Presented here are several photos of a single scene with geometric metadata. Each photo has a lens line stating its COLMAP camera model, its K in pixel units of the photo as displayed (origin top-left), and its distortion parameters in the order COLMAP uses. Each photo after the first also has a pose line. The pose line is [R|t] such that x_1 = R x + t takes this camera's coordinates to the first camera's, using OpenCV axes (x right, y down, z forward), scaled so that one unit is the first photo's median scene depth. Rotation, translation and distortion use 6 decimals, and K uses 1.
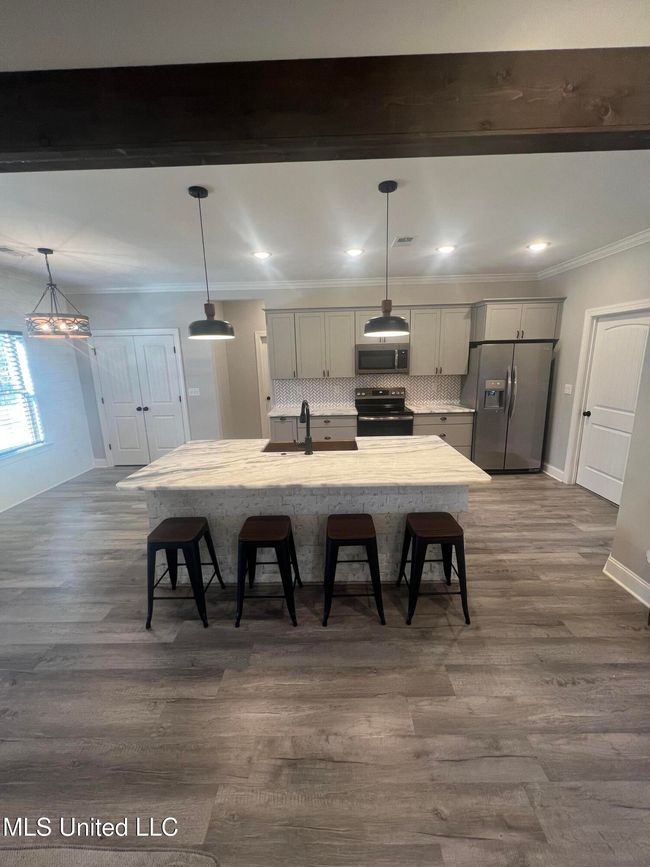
lens RADIAL K [[346.0, 0, 325.4], [0, 346.0, 433.3], [0, 0, 1]] dist [-0.003344, -0.000055]
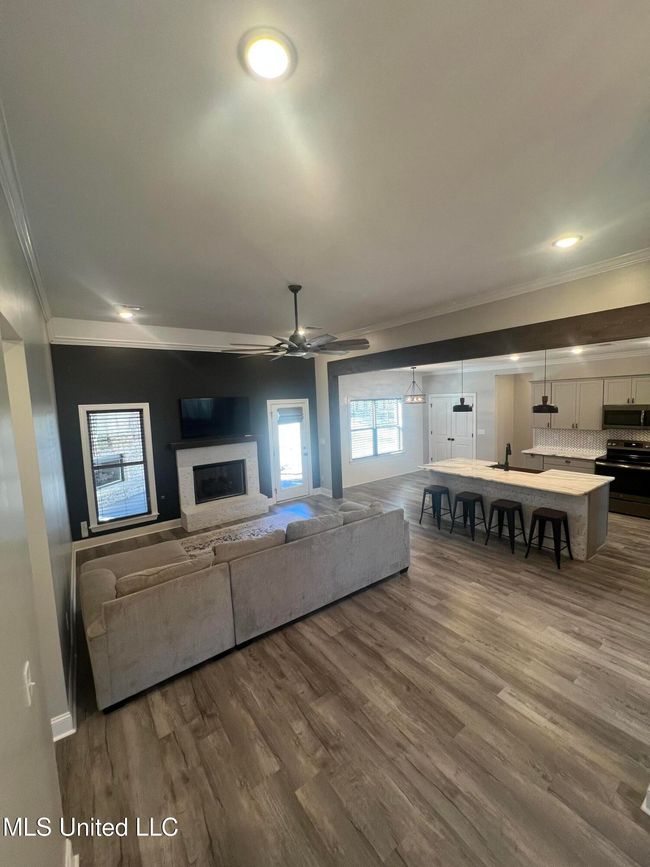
lens RADIAL K [[346.0, 0, 326.4], [0, 346.0, 432.4], [0, 0, 1]] dist [-0.003344, -0.000055]
pose [[0.600217, 0.077572, -0.796066, 0.536697], [-0.150782, 0.988414, -0.017371, 0.020065], [0.785496, 0.130459, 0.604960, -0.602972]]
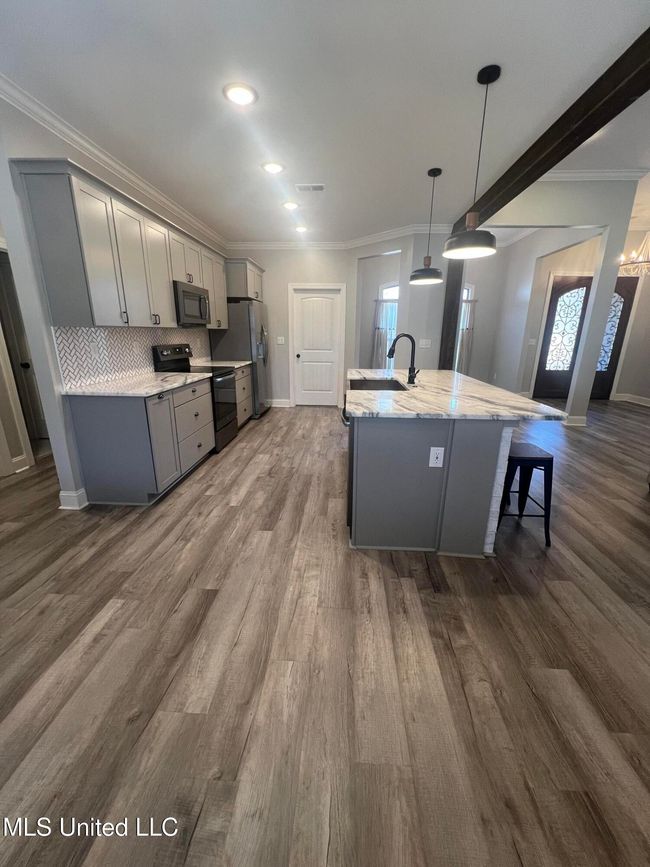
lens RADIAL K [[346.0, 0, 323.0], [0, 346.0, 436.9], [0, 0, 1]] dist [-0.003344, -0.000055]
pose [[0.041341, -0.262543, 0.964034, -0.725411], [0.205550, 0.946455, 0.248941, -0.069454], [-0.977773, 0.187865, 0.093093, 0.750613]]
